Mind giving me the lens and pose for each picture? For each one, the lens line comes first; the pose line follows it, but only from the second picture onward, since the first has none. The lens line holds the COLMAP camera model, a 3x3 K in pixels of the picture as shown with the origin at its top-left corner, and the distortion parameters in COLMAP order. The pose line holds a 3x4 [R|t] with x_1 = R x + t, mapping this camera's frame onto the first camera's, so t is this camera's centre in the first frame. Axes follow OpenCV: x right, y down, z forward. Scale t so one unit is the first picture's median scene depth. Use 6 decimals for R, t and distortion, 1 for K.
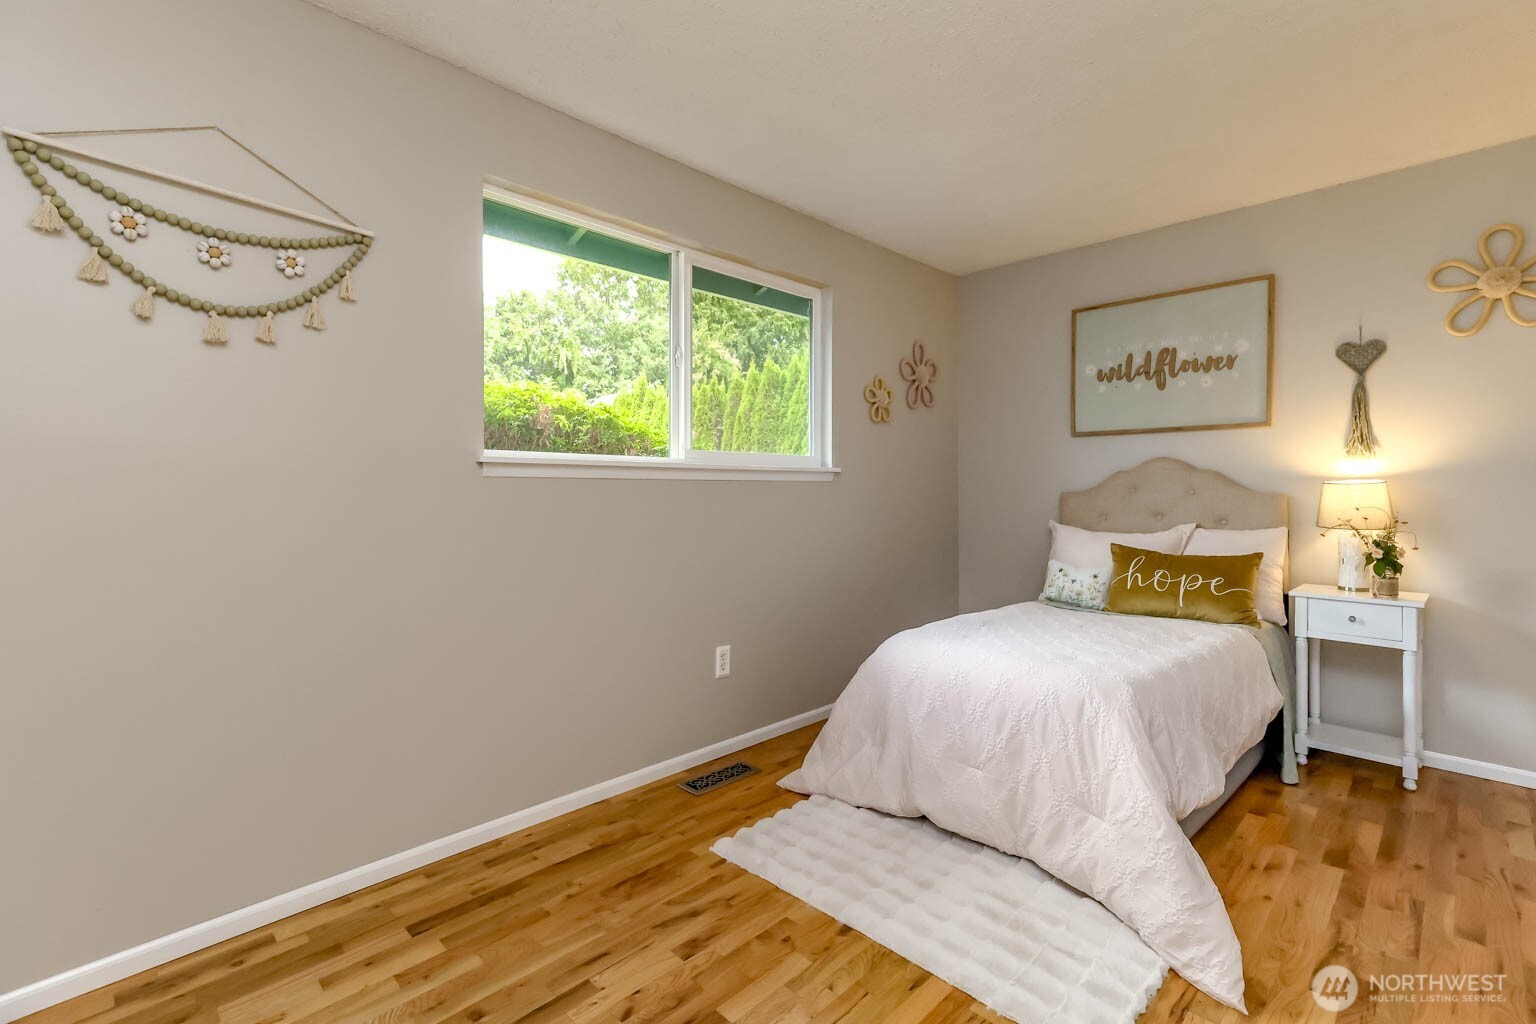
lens RADIAL K [[696.5, 0, 768.0], [0, 696.5, 512.0], [0, 0, 1]] dist [0.018486, 0.000097]
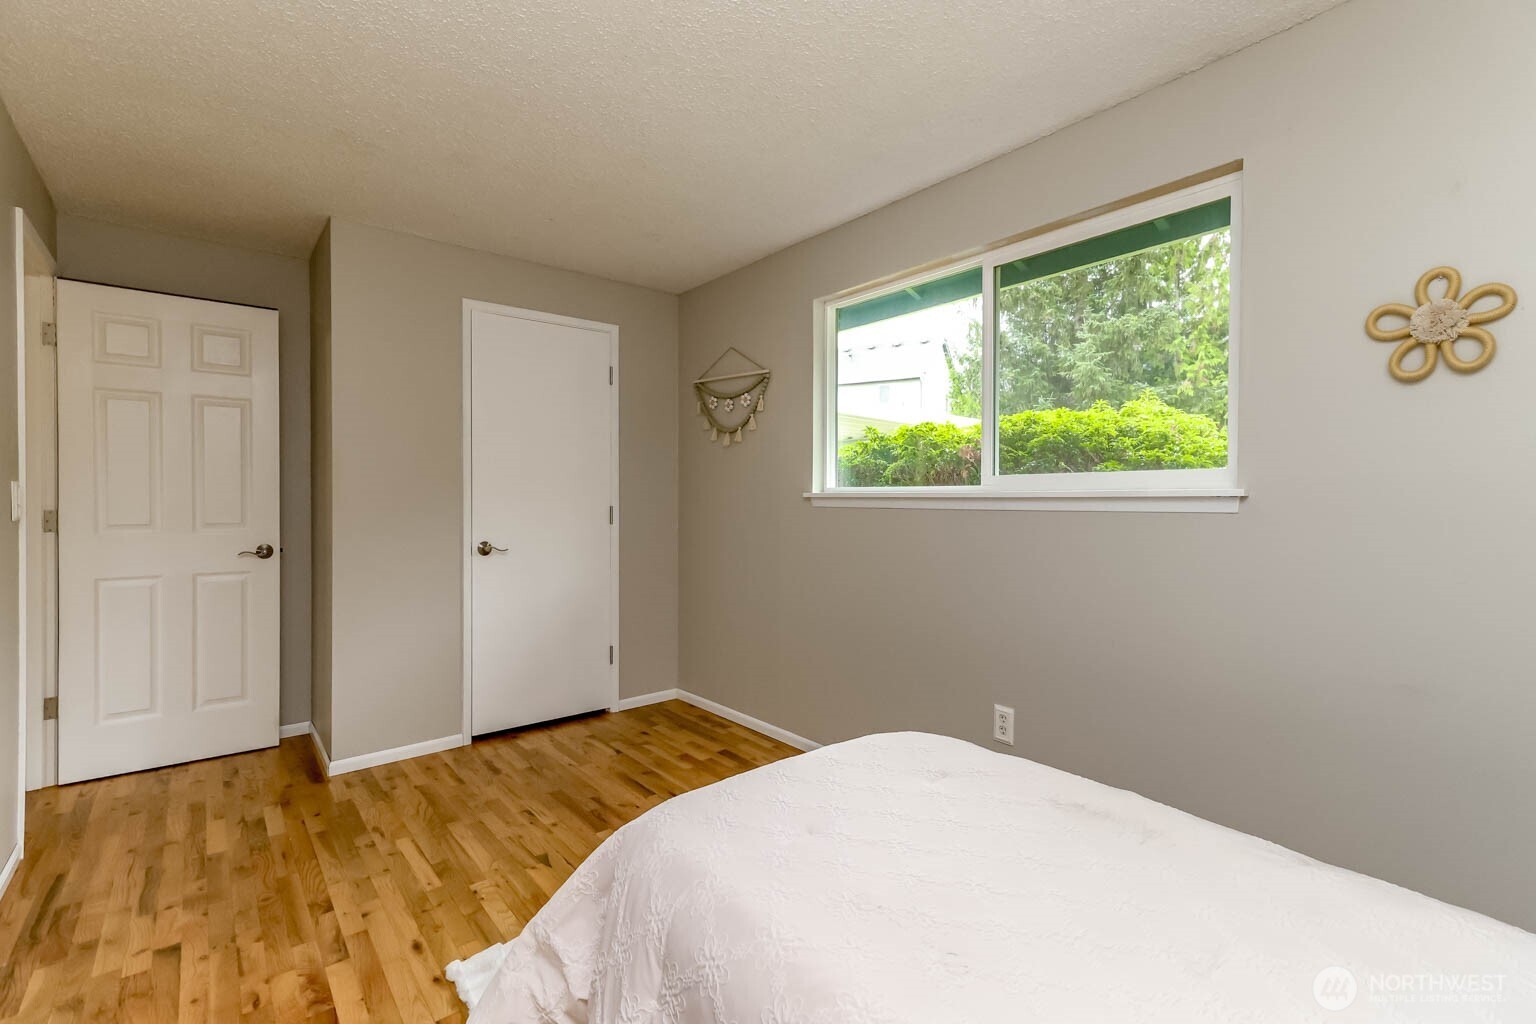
lens RADIAL K [[696.5, 0, 768.0], [0, 696.5, 512.0], [0, 0, 1]] dist [0.018486, 0.000097]
pose [[-0.131643, 0.013775, -0.991201, 0.915641], [-0.027514, 0.999467, 0.017544, -0.053593], [0.990915, 0.029582, -0.131194, 0.943356]]
